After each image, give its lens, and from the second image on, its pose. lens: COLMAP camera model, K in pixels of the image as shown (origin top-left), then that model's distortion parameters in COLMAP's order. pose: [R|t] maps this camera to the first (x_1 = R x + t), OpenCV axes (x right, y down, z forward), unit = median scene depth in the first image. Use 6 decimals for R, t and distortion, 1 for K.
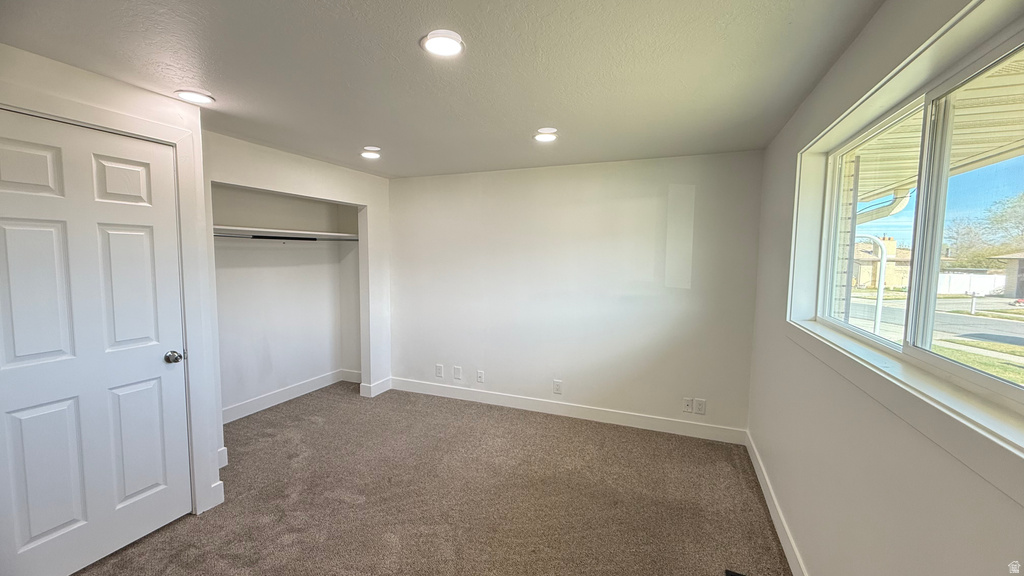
lens RADIAL K [[408.4, 0, 508.7], [0, 408.4, 287.5], [0, 0, 1]] dist [0.000429, 0.000461]
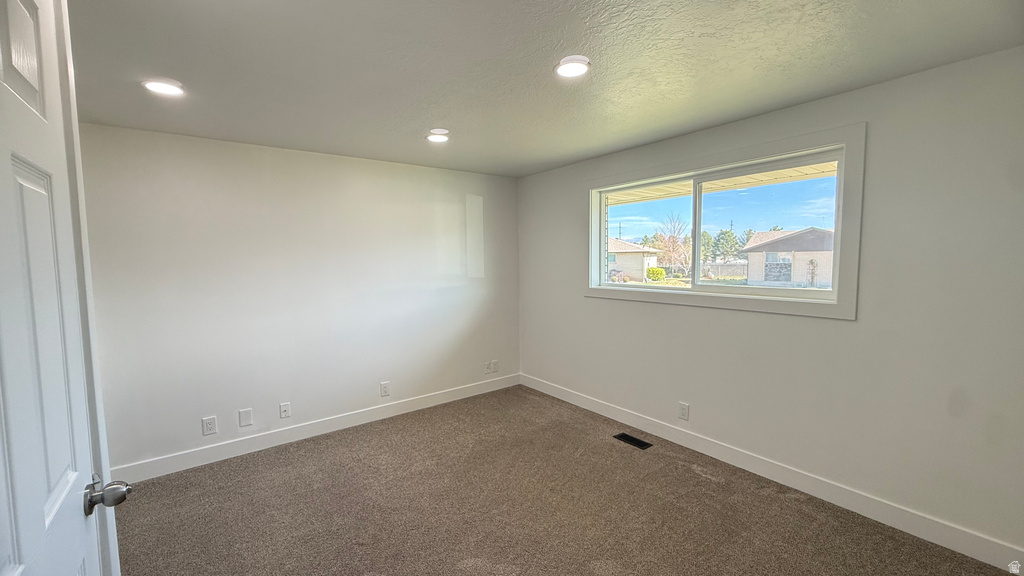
lens RADIAL K [[408.4, 0, 508.7], [0, 408.4, 287.5], [0, 0, 1]] dist [0.000429, 0.000461]
pose [[0.507320, -0.082323, 0.857816, -0.610395], [0.085869, 0.995302, 0.044734, -0.015967], [-0.857469, 0.050966, 0.512006, 0.271962]]
